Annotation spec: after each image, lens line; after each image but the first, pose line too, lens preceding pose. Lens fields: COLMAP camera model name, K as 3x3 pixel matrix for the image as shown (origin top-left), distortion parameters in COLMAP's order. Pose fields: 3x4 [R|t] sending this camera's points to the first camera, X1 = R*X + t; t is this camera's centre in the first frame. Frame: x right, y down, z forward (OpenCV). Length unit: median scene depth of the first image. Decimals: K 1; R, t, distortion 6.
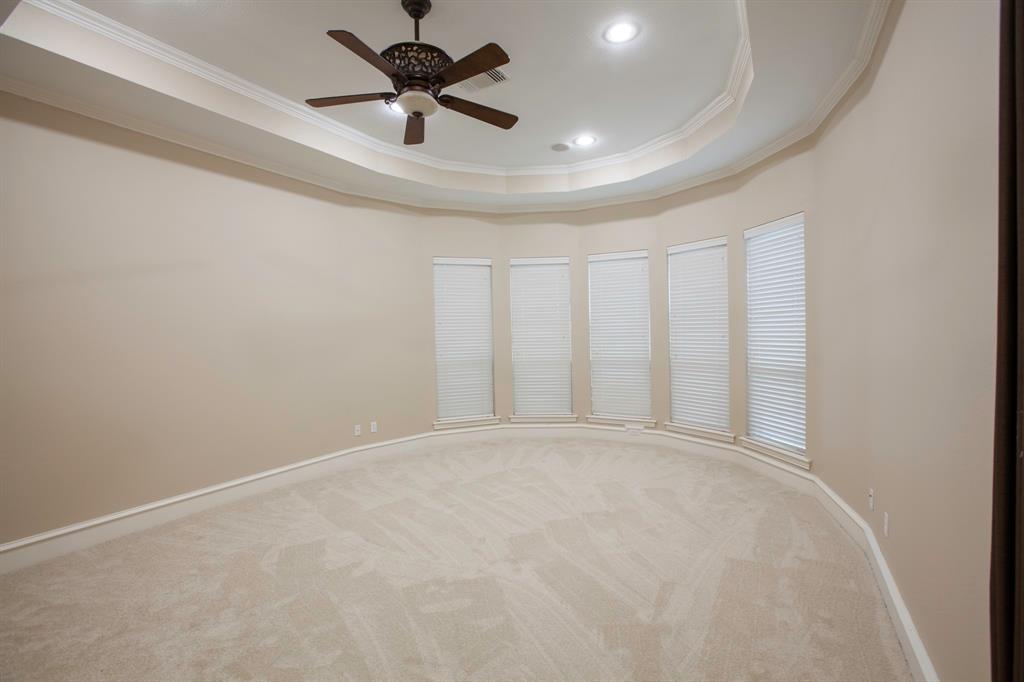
lens RADIAL K [[470.7, 0, 515.5], [0, 470.7, 344.0], [0, 0, 1]] dist [-0.038643, 0.014804]
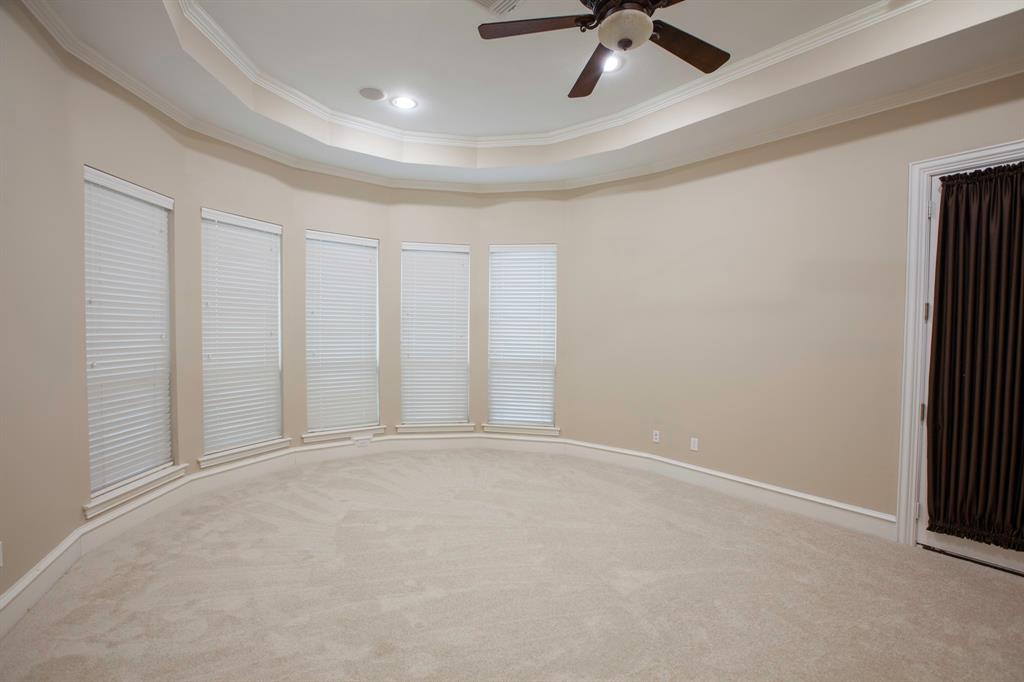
lens RADIAL K [[470.7, 0, 516.8], [0, 470.7, 342.8], [0, 0, 1]] dist [-0.038643, 0.014804]
pose [[0.359200, -0.005013, 0.933247, -0.481529], [0.000984, 0.999987, 0.004993, -0.004661], [-0.933260, -0.000875, 0.359201, 0.431999]]
